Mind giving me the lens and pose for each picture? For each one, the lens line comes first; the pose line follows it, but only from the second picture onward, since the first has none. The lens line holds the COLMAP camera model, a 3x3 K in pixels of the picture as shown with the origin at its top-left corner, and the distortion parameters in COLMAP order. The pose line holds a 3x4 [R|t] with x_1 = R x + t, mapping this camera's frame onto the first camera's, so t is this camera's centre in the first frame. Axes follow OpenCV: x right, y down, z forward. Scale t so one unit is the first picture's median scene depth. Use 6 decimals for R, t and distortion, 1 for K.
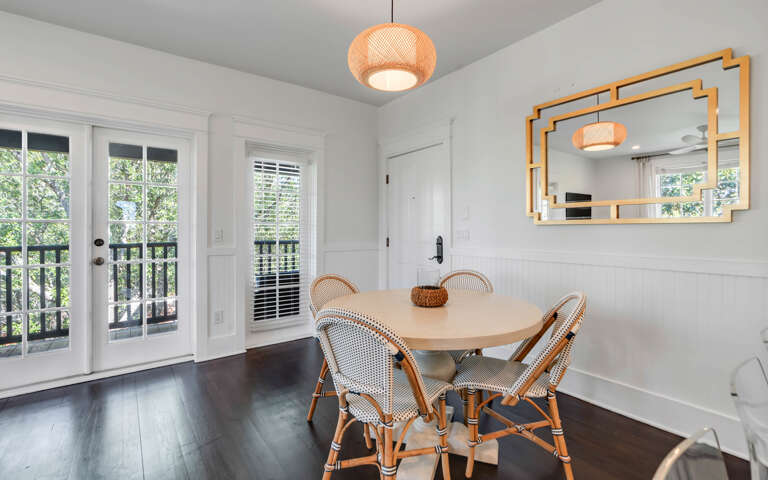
lens RADIAL K [[330.7, 0, 384.0], [0, 330.7, 240.0], [0, 0, 1]] dist [-0.015553, -0.000405]
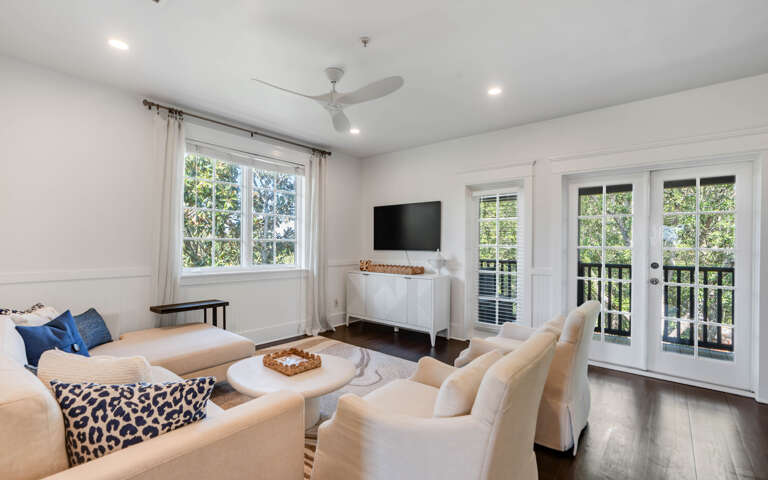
lens RADIAL K [[340.4, 0, 378.9], [0, 340.4, 235.6], [0, 0, 1]] dist [-0.000715, -0.000340]
pose [[0.196215, -0.018676, -0.980383, 0.134089], [-0.033265, 0.999116, -0.025691, -0.029317], [0.979996, 0.037654, 0.195421, -0.203088]]
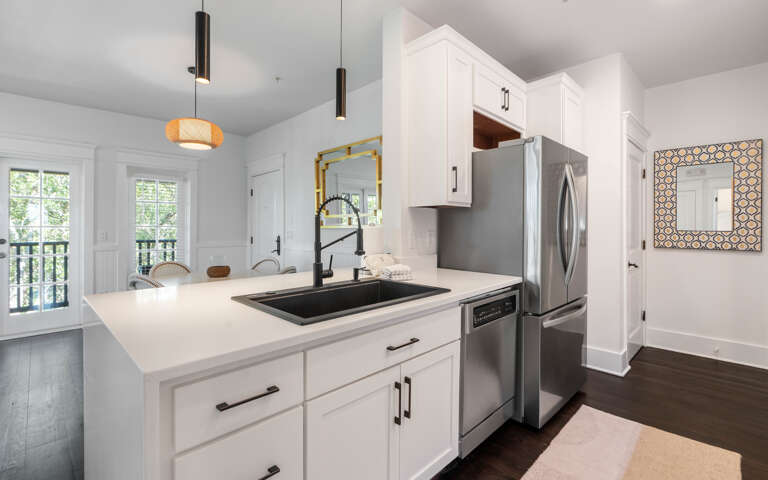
lens RADIAL K [[340.4, 0, 378.9], [0, 340.4, 235.6], [0, 0, 1]] dist [-0.000715, -0.000340]
pose [[0.993711, -0.000516, 0.111974, 0.514381], [0.001816, 0.999932, -0.011513, 0.004908], [-0.111961, 0.011644, 0.993644, -0.571433]]
